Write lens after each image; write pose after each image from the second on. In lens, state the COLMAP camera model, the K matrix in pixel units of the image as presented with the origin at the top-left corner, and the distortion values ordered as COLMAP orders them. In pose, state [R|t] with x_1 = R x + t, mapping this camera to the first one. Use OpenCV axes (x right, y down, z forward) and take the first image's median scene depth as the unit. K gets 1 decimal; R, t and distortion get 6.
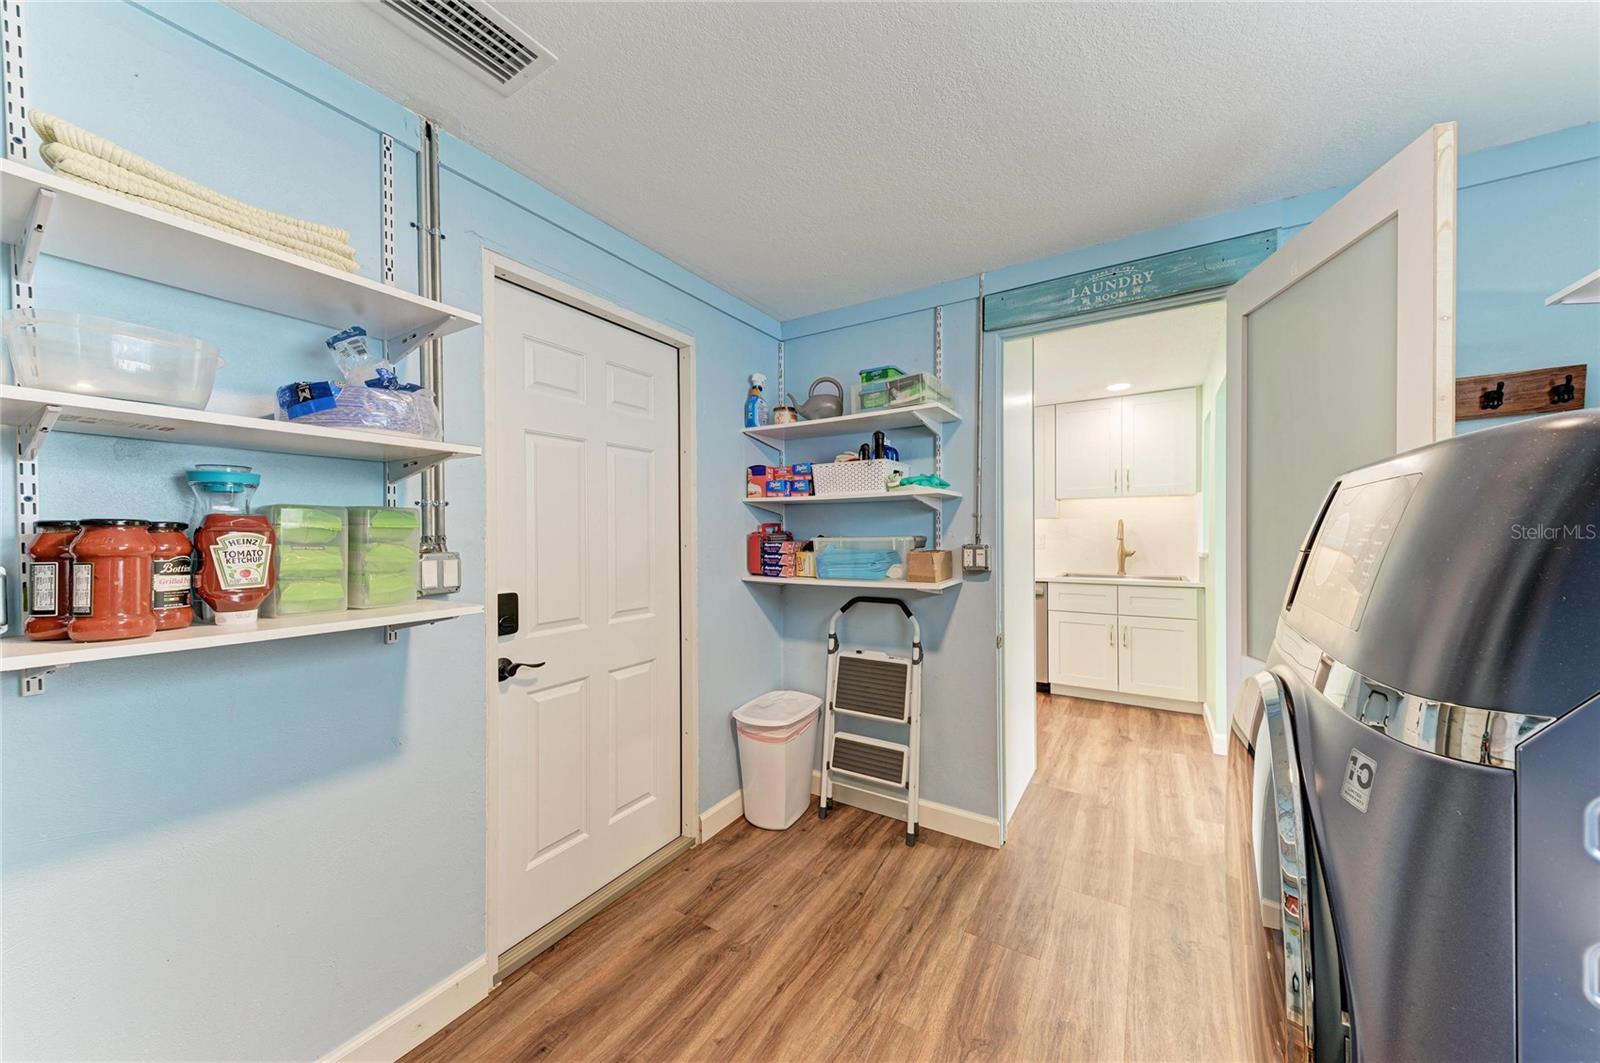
lens RADIAL K [[559.2, 0, 798.8], [0, 559.2, 532.6], [0, 0, 1]] dist [0.015627, -0.001446]
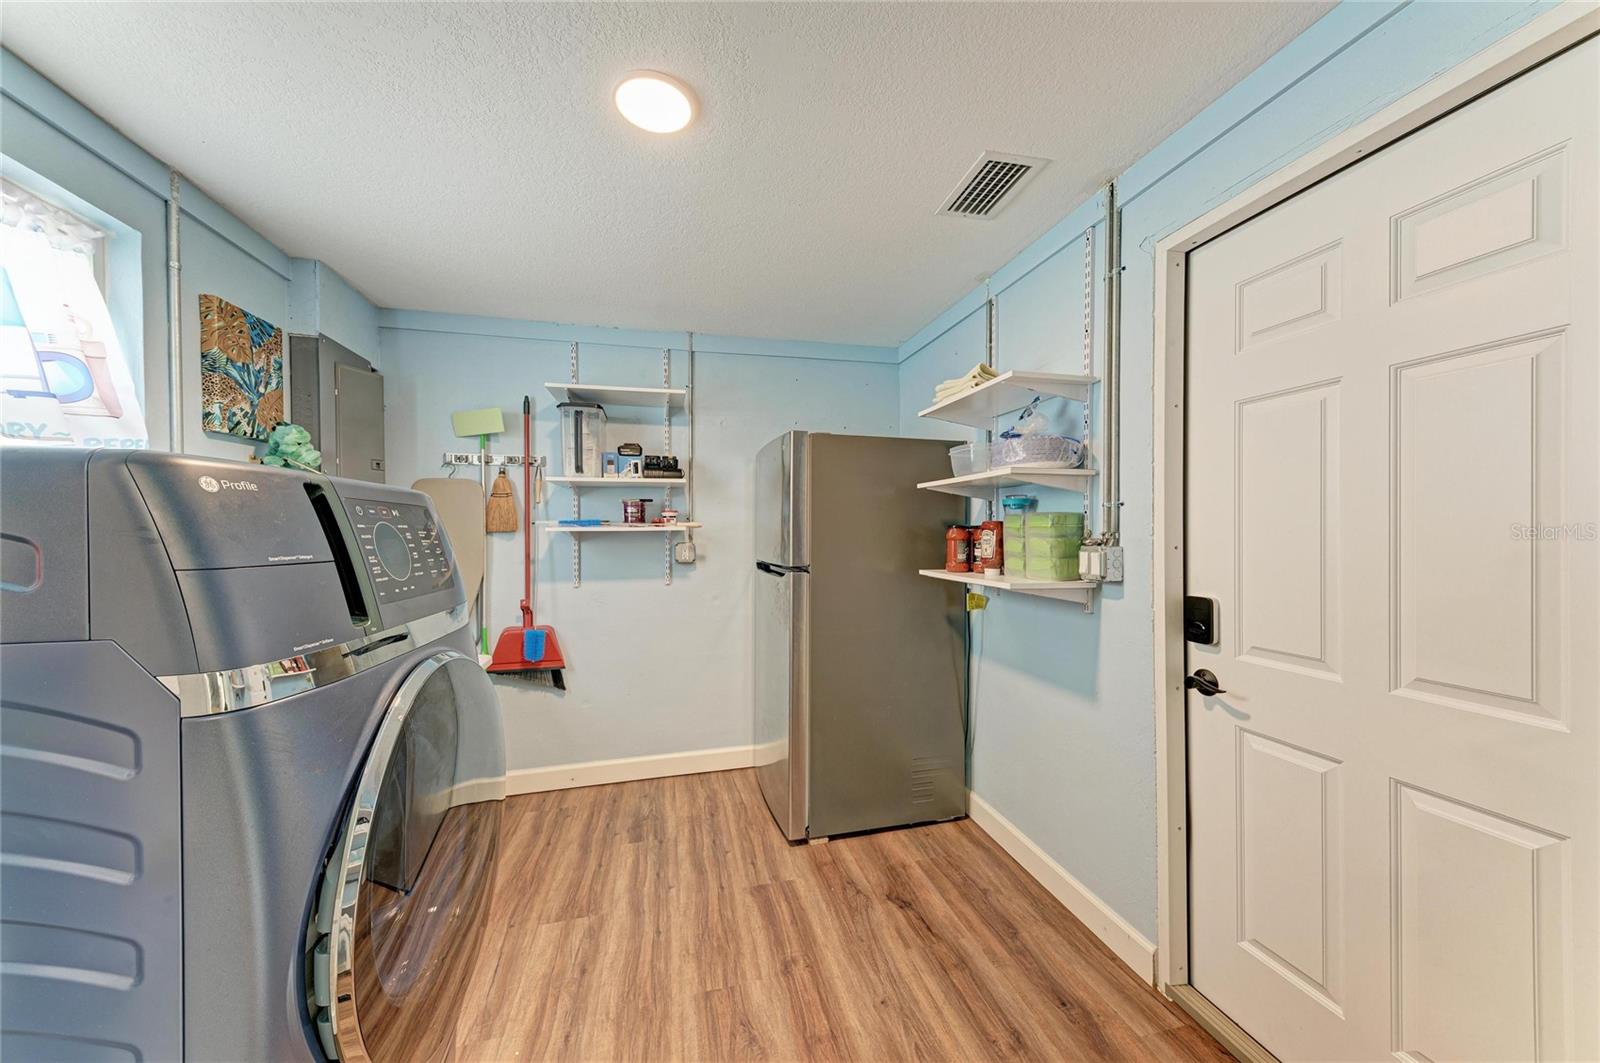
lens RADIAL K [[559.2, 0, 802.6], [0, 559.2, 533.5], [0, 0, 1]] dist [0.015627, -0.001446]
pose [[-0.692320, 0.010773, -0.721511, 0.601255], [0.006584, 0.999941, 0.008613, -0.006003], [0.721561, 0.001213, -0.692350, 1.241263]]
